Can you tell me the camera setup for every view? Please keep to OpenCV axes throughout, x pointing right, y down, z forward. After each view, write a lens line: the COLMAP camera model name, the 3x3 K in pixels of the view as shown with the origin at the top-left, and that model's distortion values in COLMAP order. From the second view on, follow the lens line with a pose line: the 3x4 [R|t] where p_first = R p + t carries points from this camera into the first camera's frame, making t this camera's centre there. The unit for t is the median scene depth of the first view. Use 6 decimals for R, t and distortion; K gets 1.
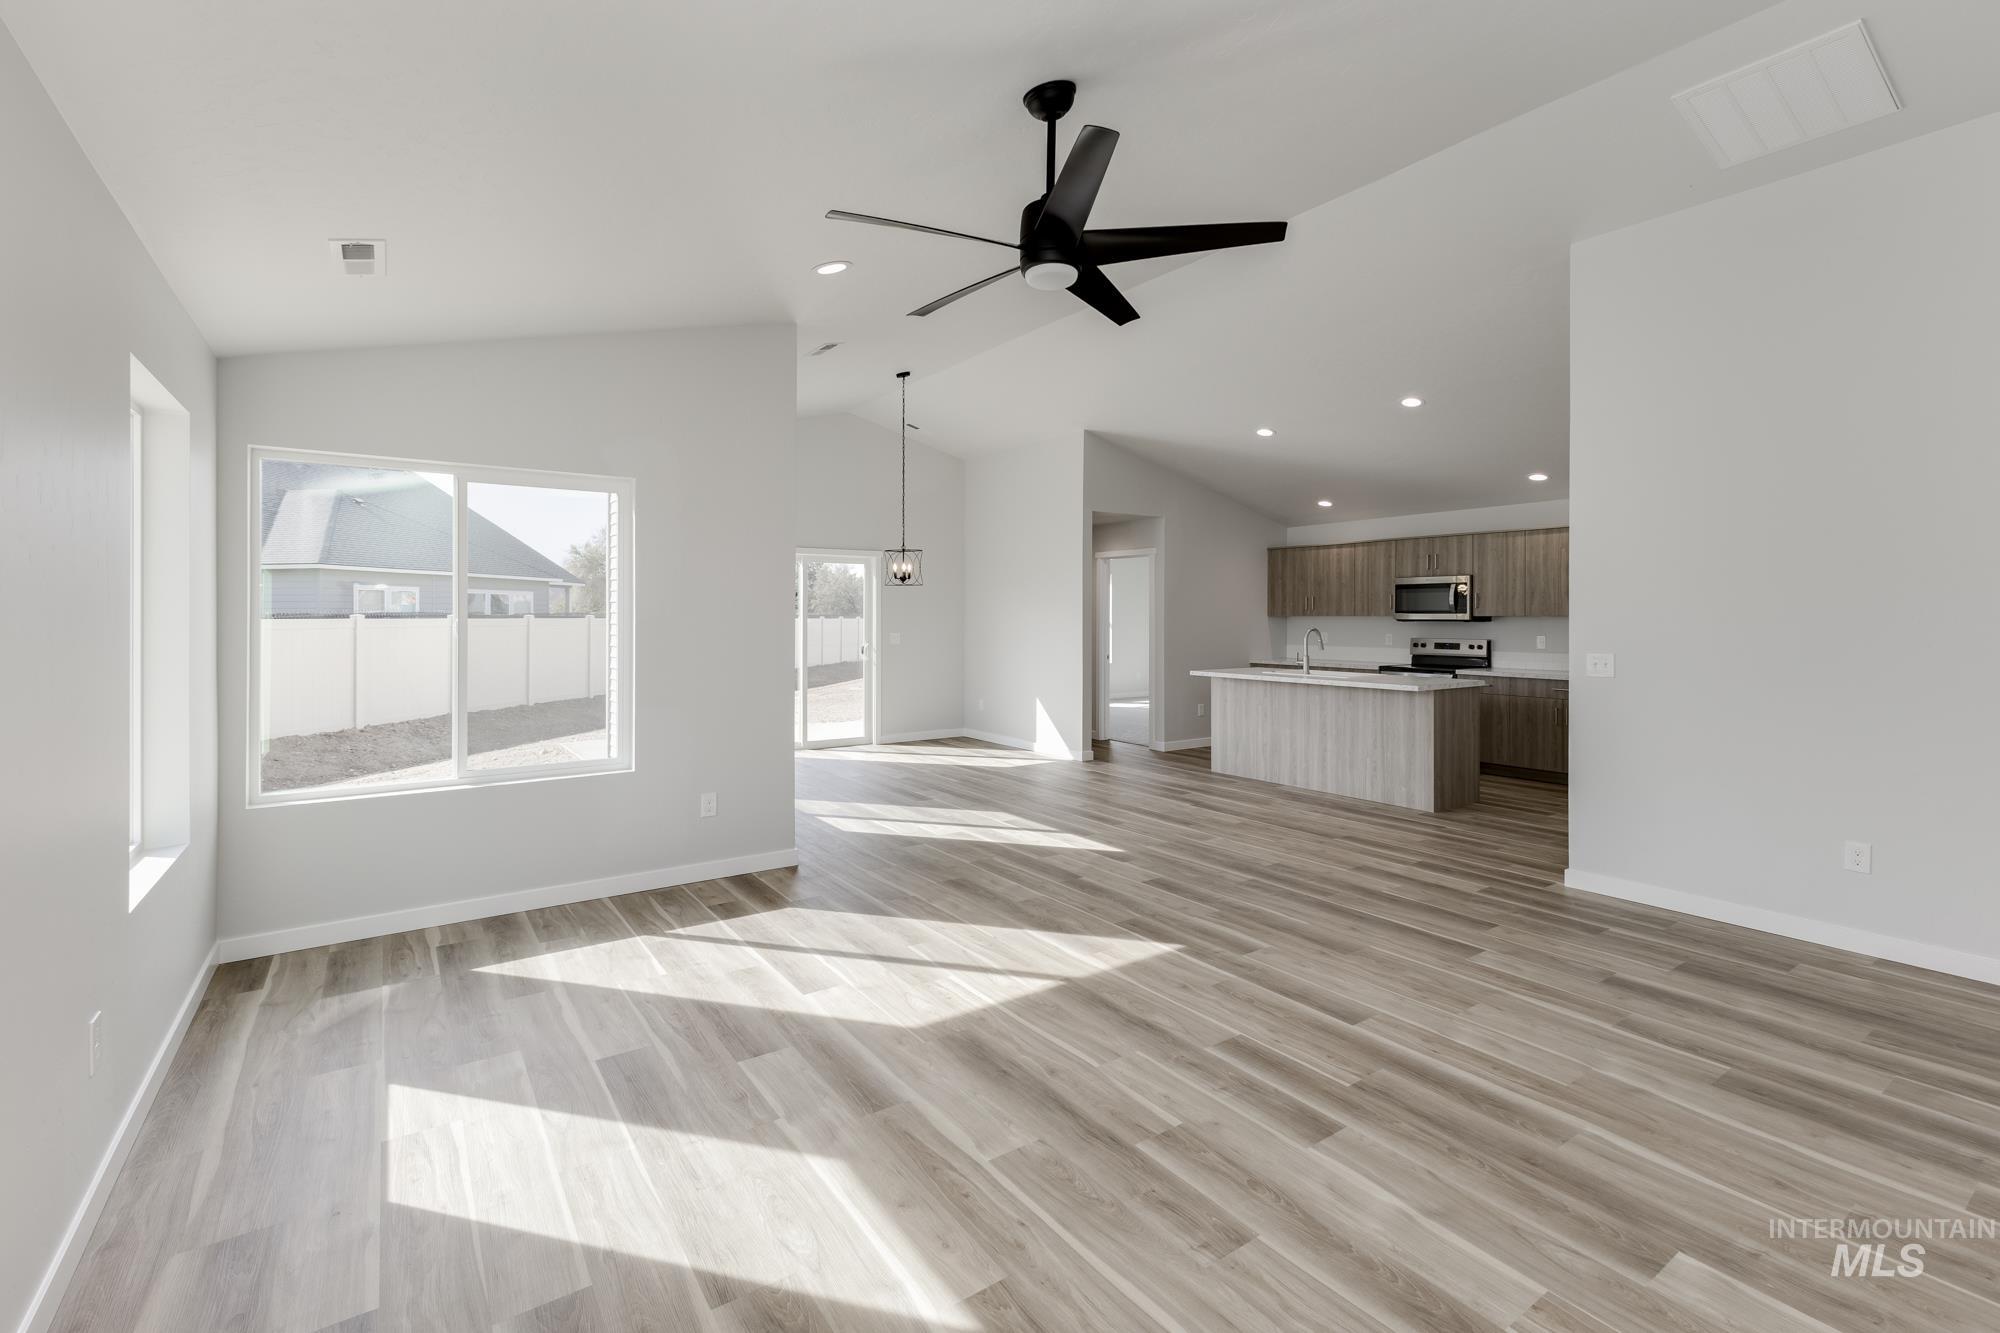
lens RADIAL K [[884.7, 0, 1003.7], [0, 884.7, 617.3], [0, 0, 1]] dist [0.000344, 0.000087]
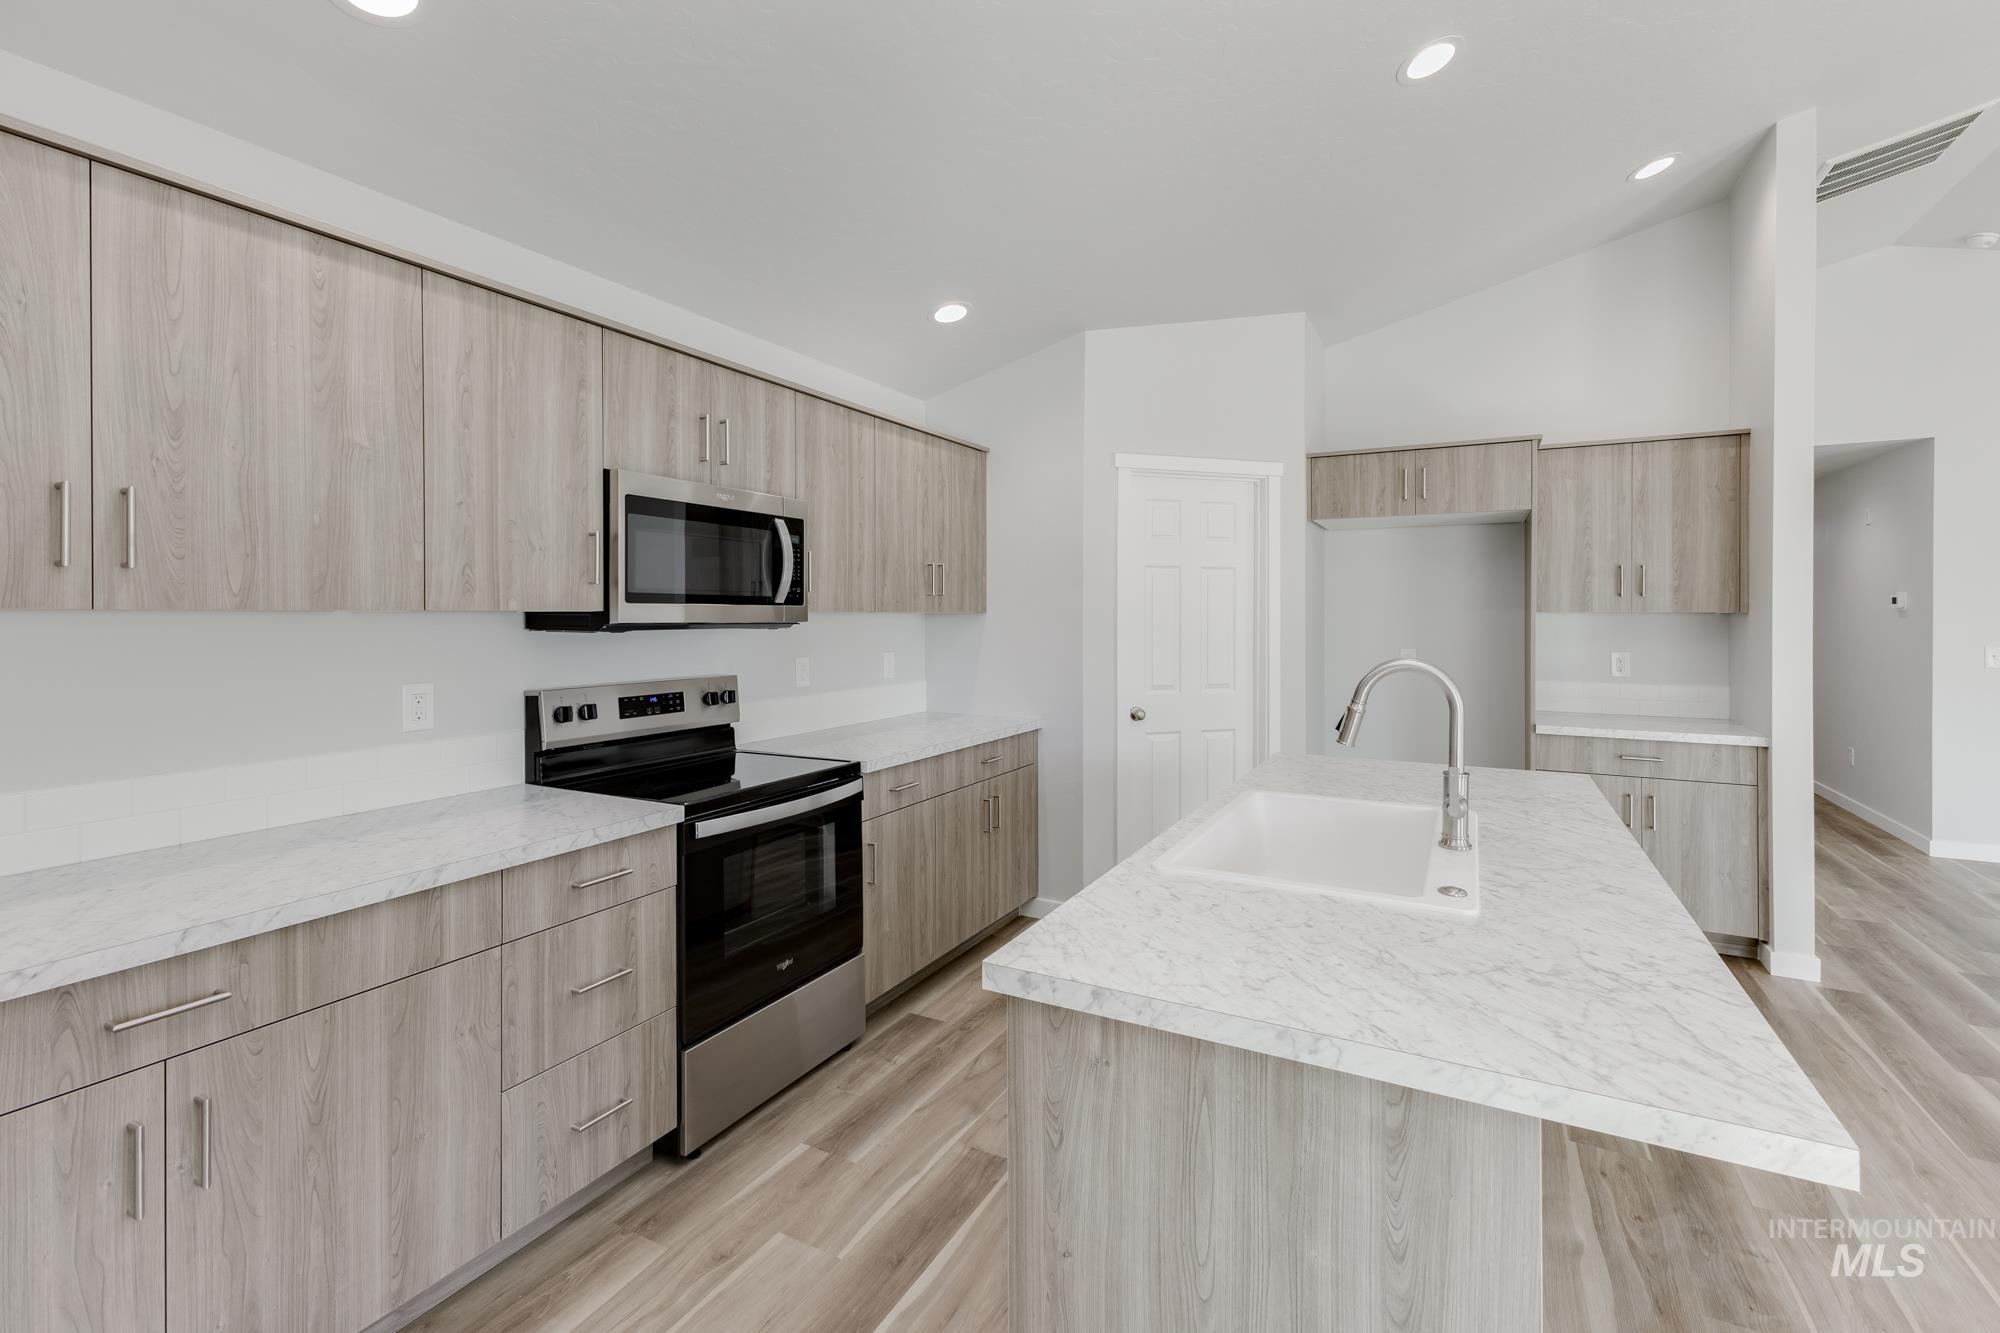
lens RADIAL K [[884.7, 0, 1003.7], [0, 884.7, 617.3], [0, 0, 1]] dist [0.000344, 0.000087]
pose [[-0.446539, -0.005762, 0.894745, 0.154597], [0.002287, 0.999969, 0.007581, -0.001885], [-0.894761, 0.005432, -0.446512, 1.037837]]
